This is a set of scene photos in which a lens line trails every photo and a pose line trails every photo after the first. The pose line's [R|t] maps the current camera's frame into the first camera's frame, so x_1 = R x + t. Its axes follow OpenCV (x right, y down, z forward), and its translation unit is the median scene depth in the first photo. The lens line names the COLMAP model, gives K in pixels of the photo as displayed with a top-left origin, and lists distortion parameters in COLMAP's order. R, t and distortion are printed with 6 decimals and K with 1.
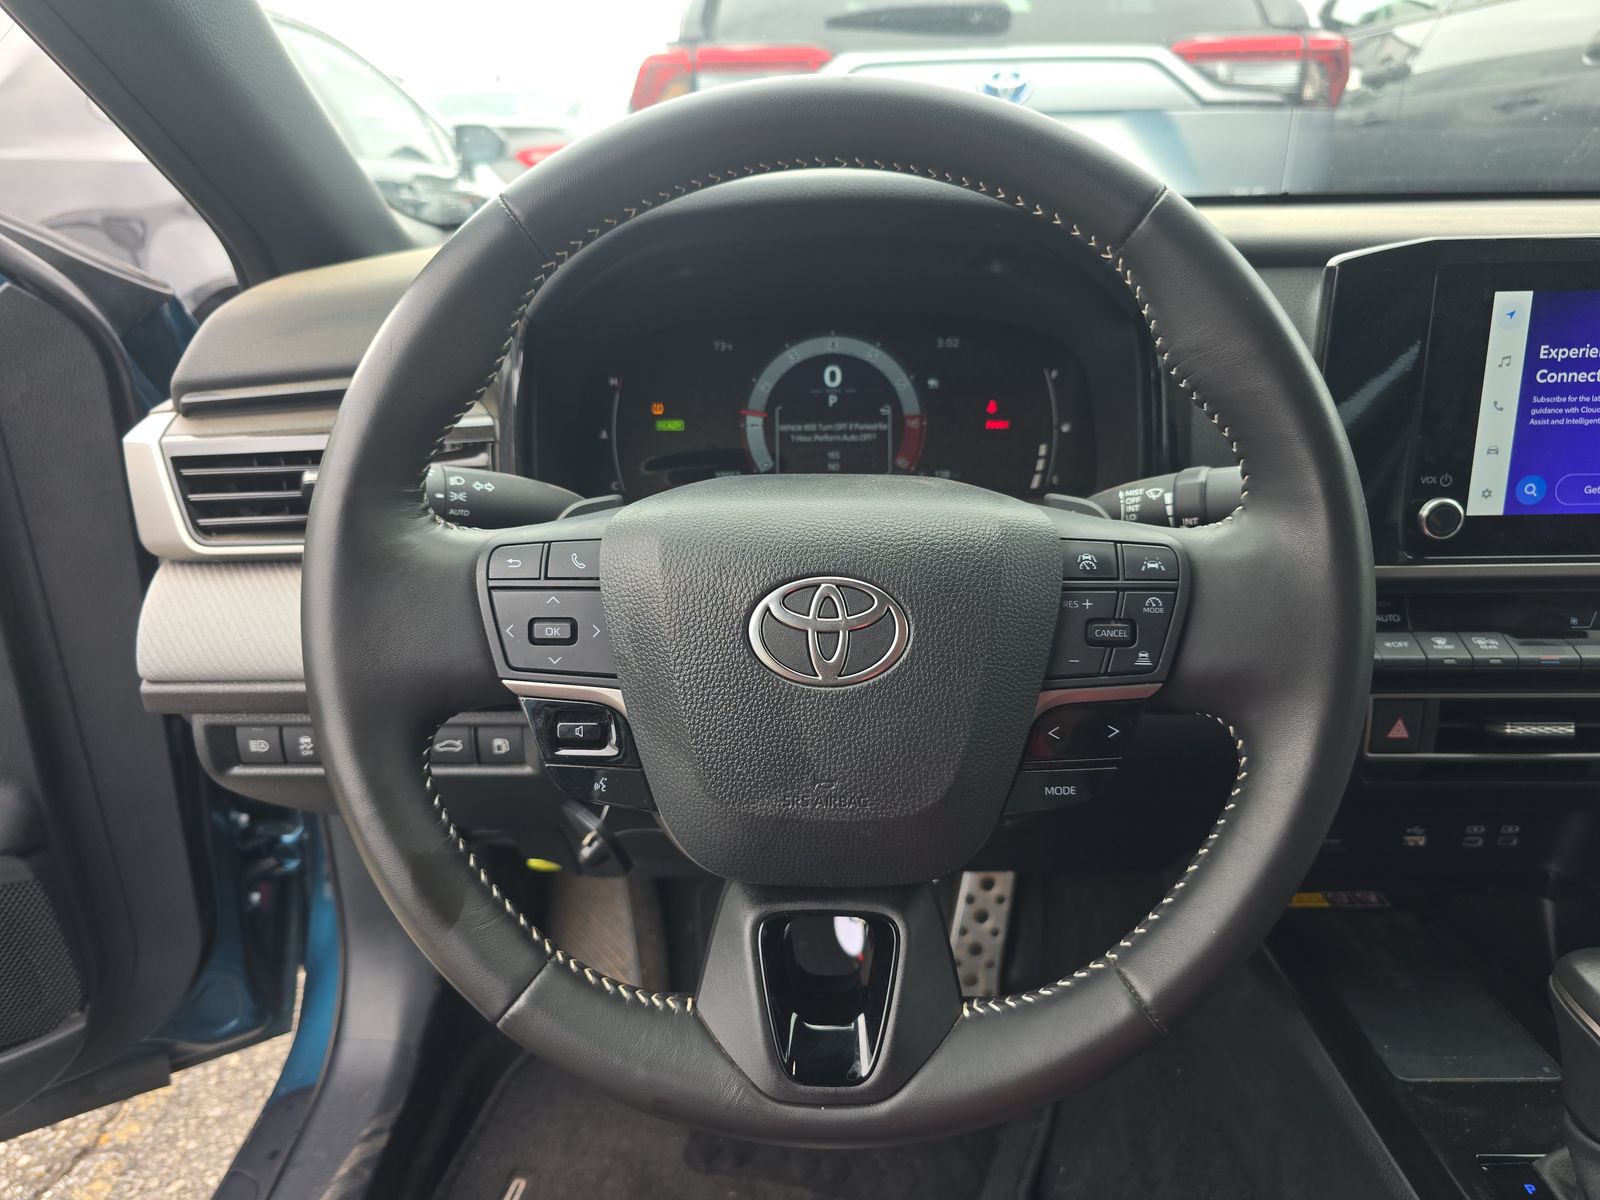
lens RADIAL K [[1065.7, 0, 807.1], [0, 1065.7, 592.2], [0, 0, 1]] dist [0.013412, -0.005967]
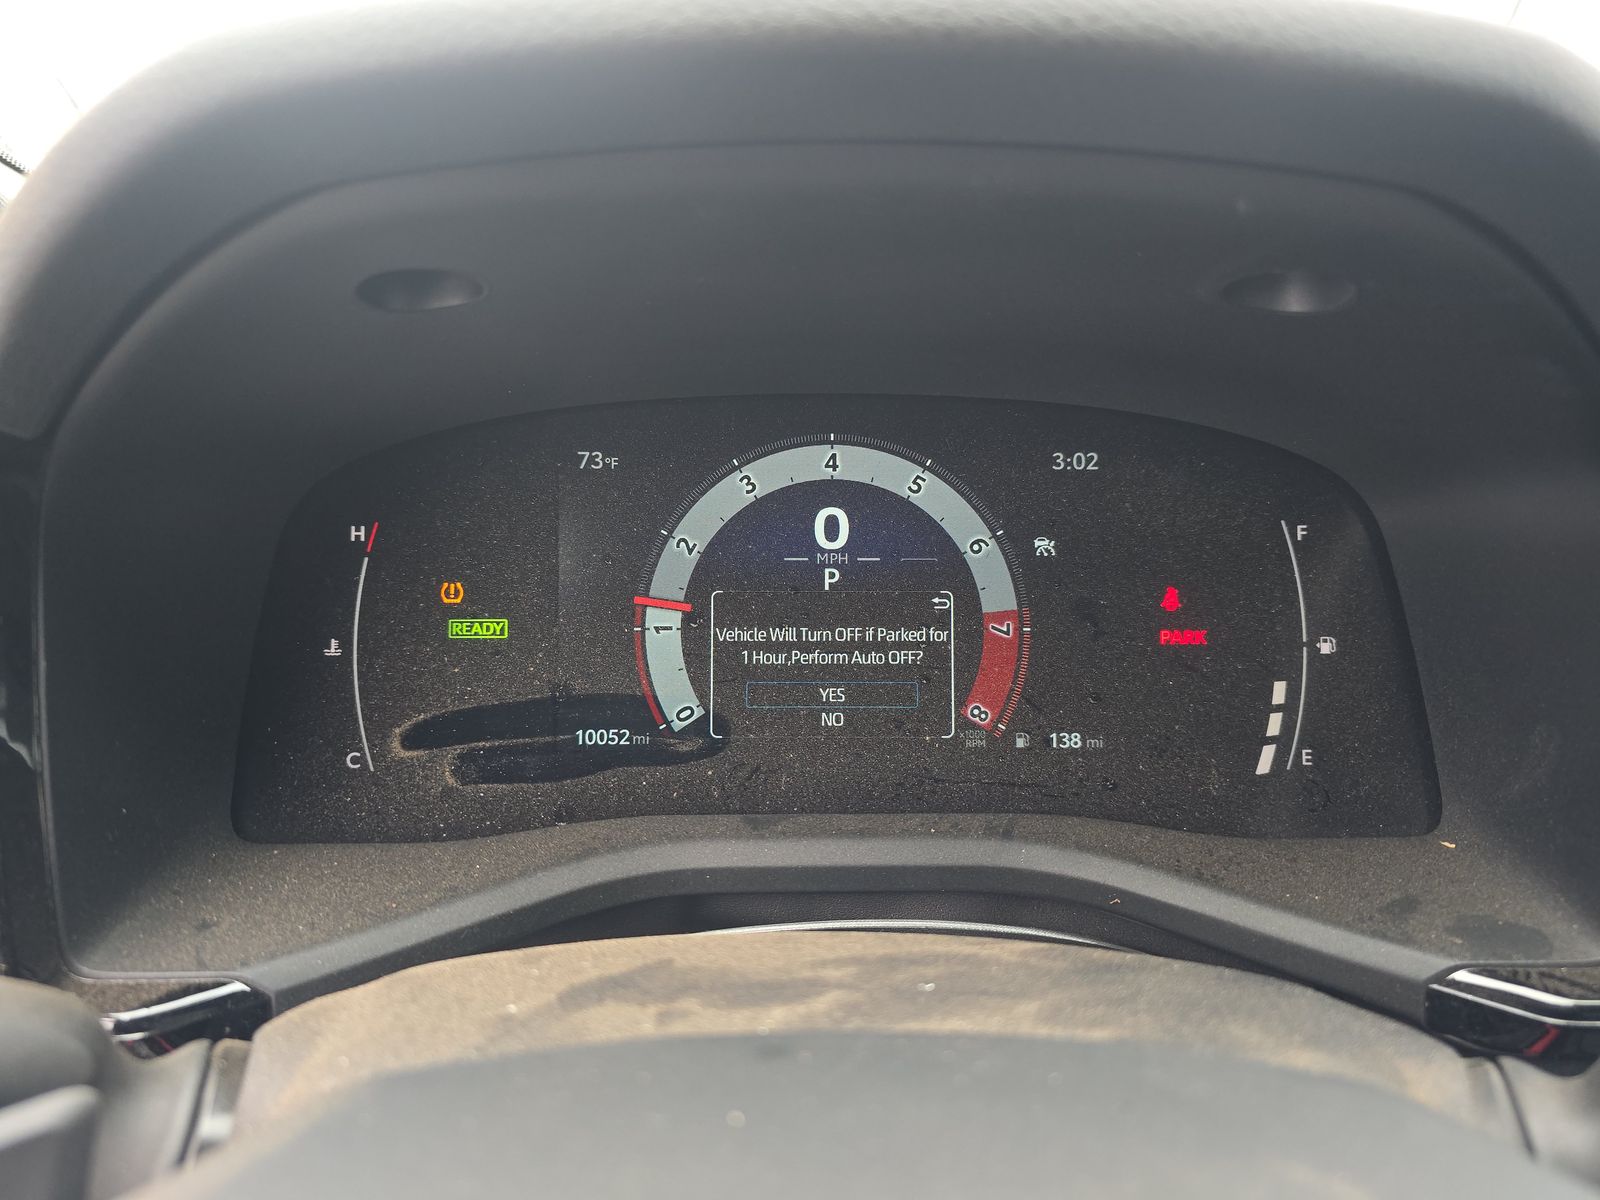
lens RADIAL K [[1065.7, 0, 807.1], [0, 1065.7, 592.2], [0, 0, 1]] dist [0.013412, -0.005967]
pose [[0.999056, 0.010050, 0.042254, -0.006408], [-0.007640, 0.998356, -0.056809, -0.147996], [-0.042755, 0.056432, 0.997491, 0.534978]]
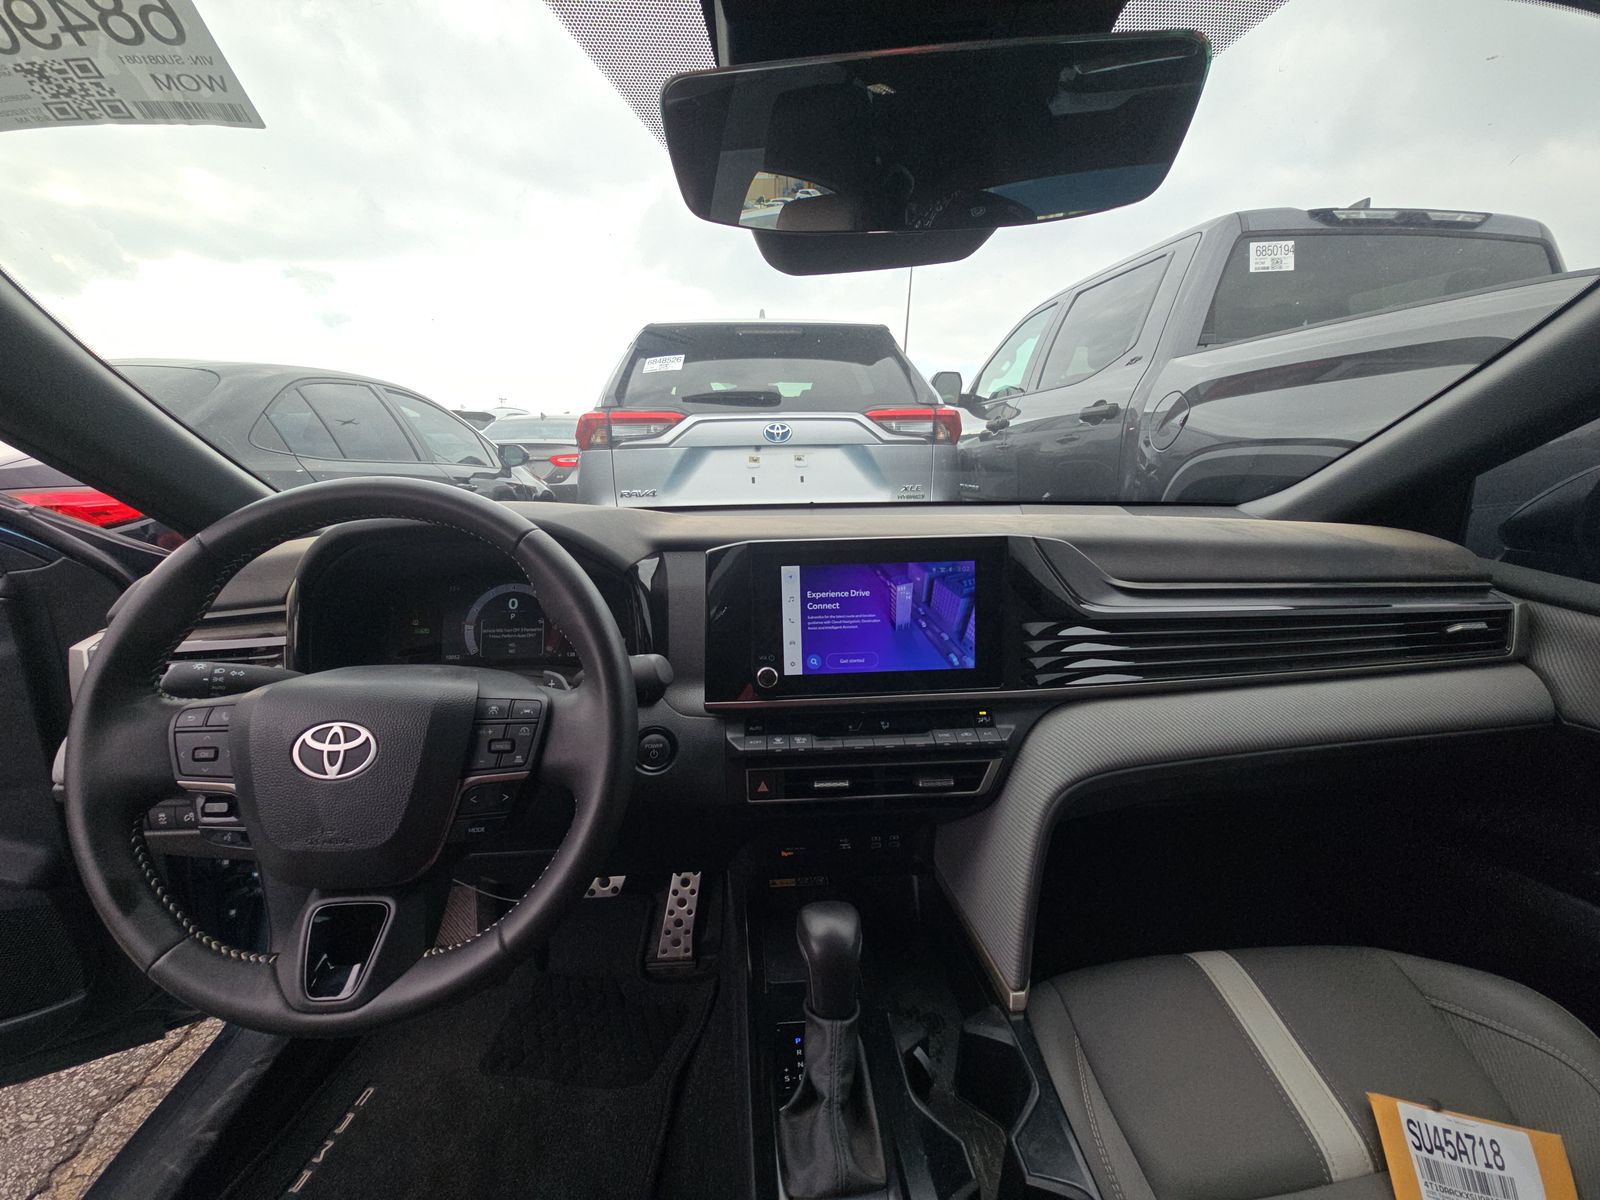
lens RADIAL K [[629.1, 0, 801.5], [0, 629.1, 609.1], [0, 0, 1]] dist [-0.000709, 0.000115]
pose [[0.996856, -0.014804, 0.077834, 0.447843], [0.026149, 0.988816, -0.146829, -0.016273], [-0.074789, 0.148402, 0.986095, -0.137361]]
